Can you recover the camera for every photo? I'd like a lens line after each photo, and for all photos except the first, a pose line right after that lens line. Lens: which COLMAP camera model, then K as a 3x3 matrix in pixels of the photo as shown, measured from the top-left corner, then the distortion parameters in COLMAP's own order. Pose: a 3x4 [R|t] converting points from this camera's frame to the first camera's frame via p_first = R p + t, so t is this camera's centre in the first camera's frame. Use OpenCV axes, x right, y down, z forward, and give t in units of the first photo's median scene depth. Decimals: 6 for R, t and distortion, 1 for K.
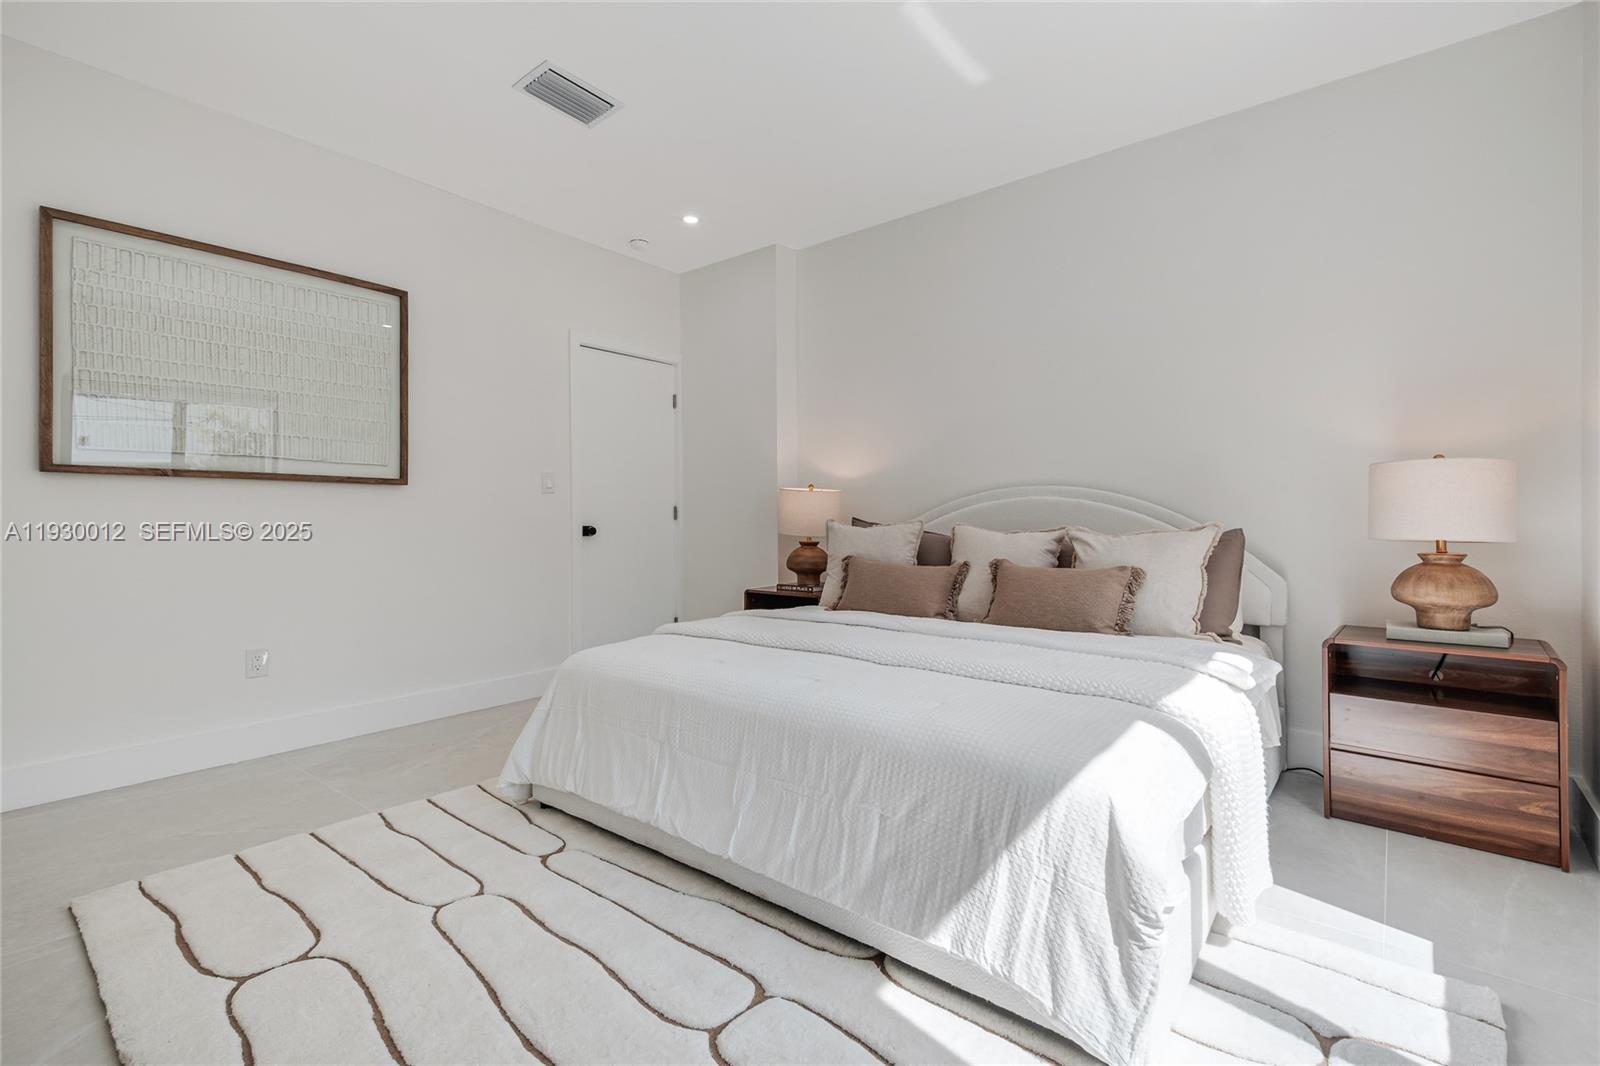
lens RADIAL K [[649.5, 0, 800.0], [0, 649.5, 533.0], [0, 0, 1]] dist [0.023020, -0.000020]
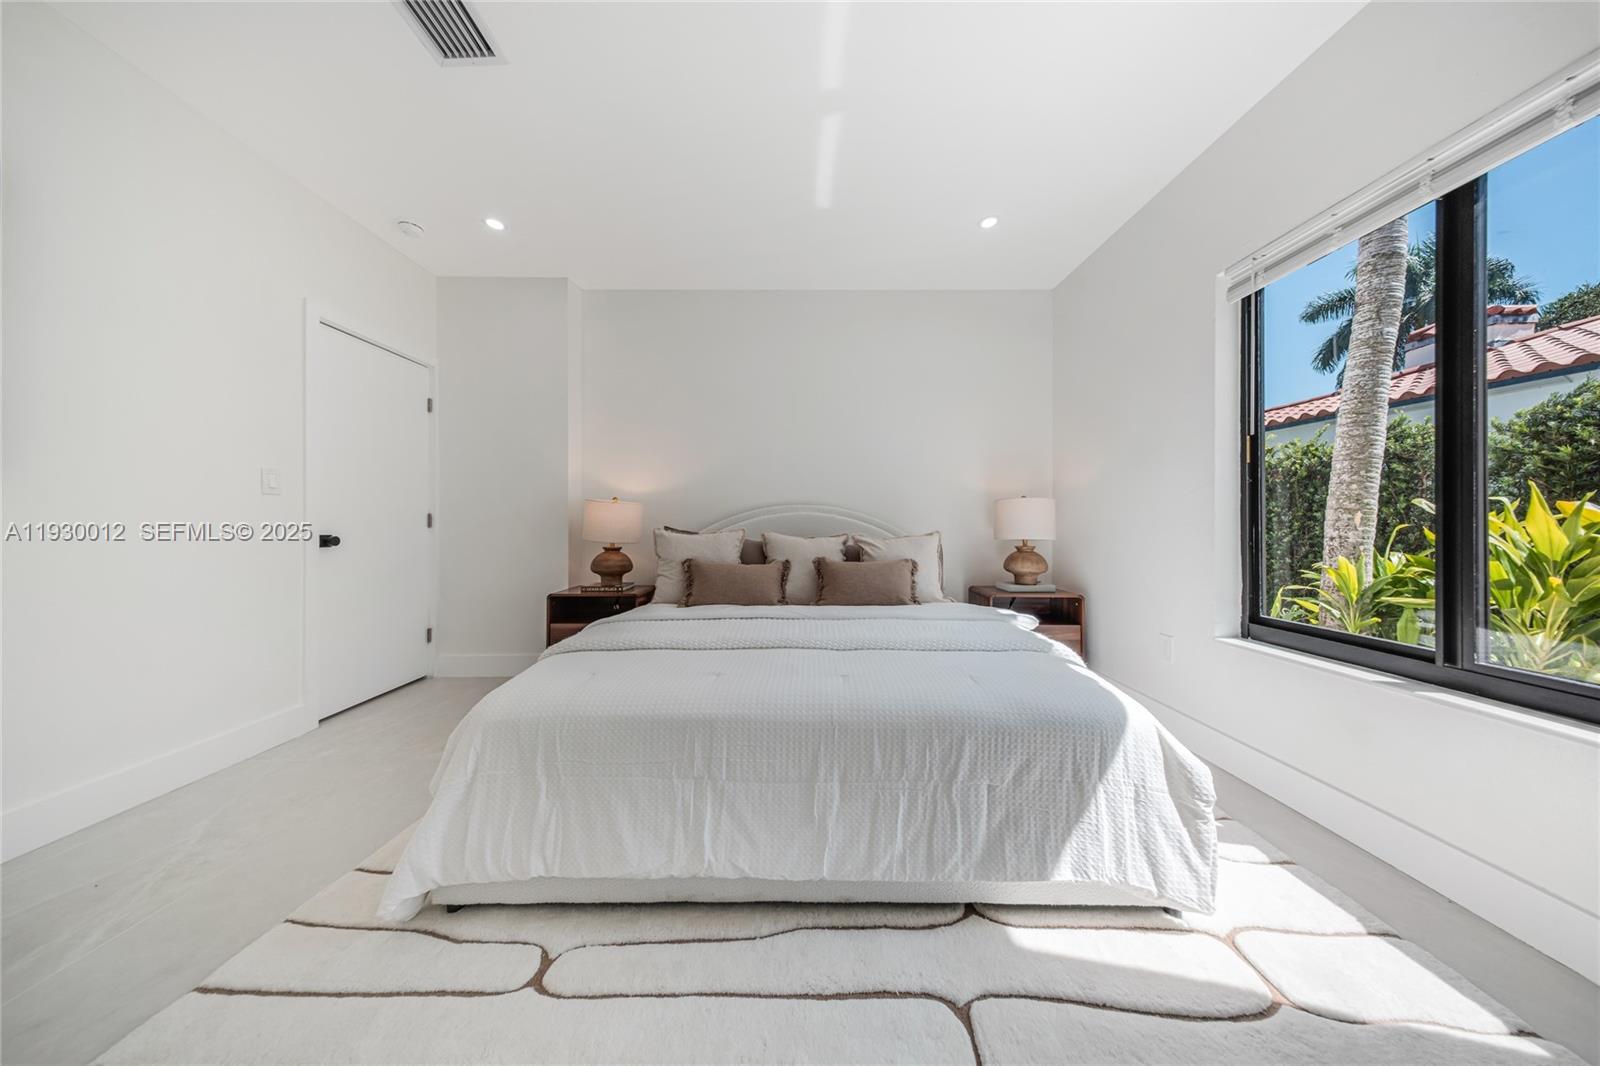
lens RADIAL K [[451.8, 0, 797.4], [0, 451.8, 530.8], [0, 0, 1]] dist [0.011245, -0.002224]
pose [[0.805722, -0.003400, 0.592284, -0.469302], [0.010393, 0.999911, -0.008398, -0.012999], [-0.592202, 0.012923, 0.805686, 0.409799]]
